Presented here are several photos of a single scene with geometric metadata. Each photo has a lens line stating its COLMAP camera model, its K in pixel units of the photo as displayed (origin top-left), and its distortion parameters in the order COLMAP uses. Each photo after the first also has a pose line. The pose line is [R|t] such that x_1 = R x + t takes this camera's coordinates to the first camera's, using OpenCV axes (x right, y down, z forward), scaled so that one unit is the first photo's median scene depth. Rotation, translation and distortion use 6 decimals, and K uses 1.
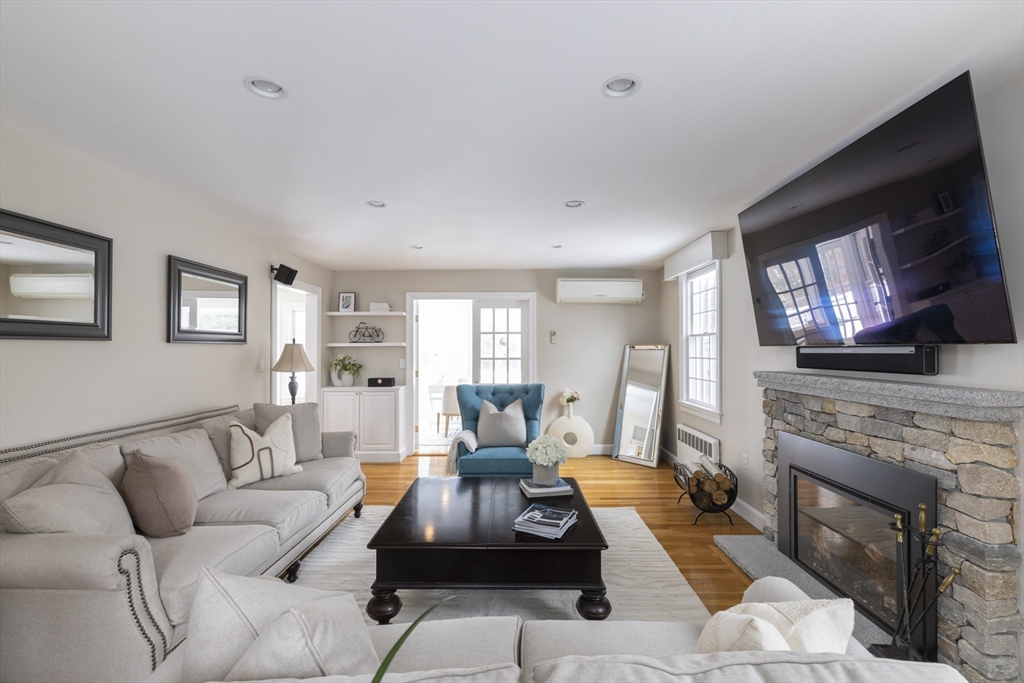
lens RADIAL K [[483.4, 0, 512.0], [0, 483.4, 341.5], [0, 0, 1]] dist [-0.000494, -0.000037]
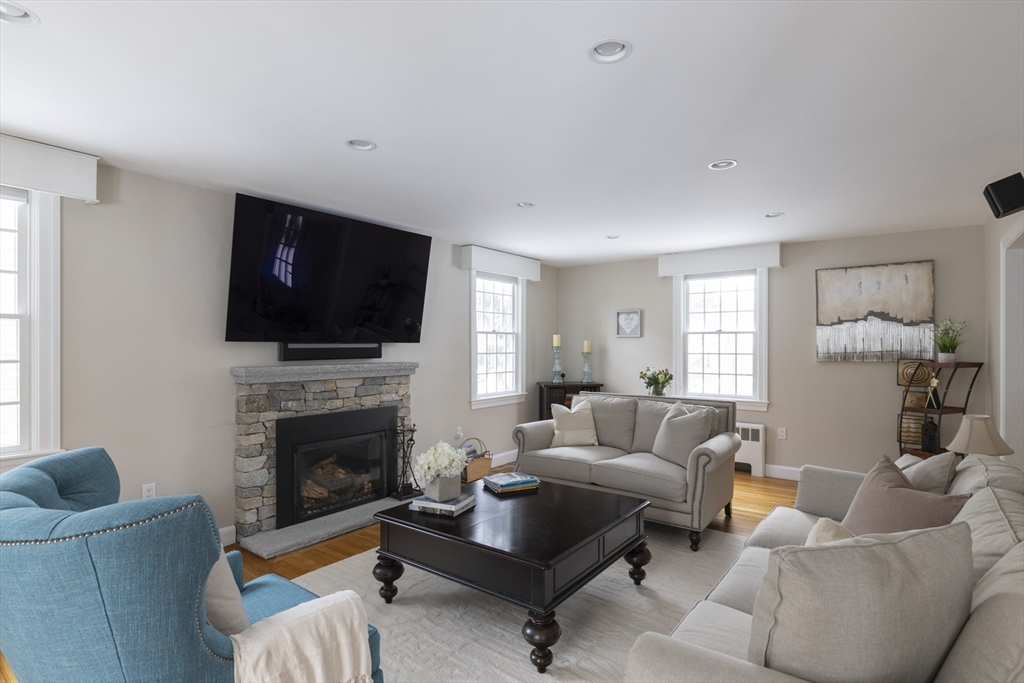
lens RADIAL K [[518.6, 0, 512.0], [0, 518.6, 341.5], [0, 0, 1]] dist [0.000192, 0.000000]
pose [[-0.805368, 0.013911, 0.592612, -0.723034], [-0.001387, 0.999678, -0.025351, 0.047917], [-0.592773, -0.021239, -0.805089, 2.080944]]
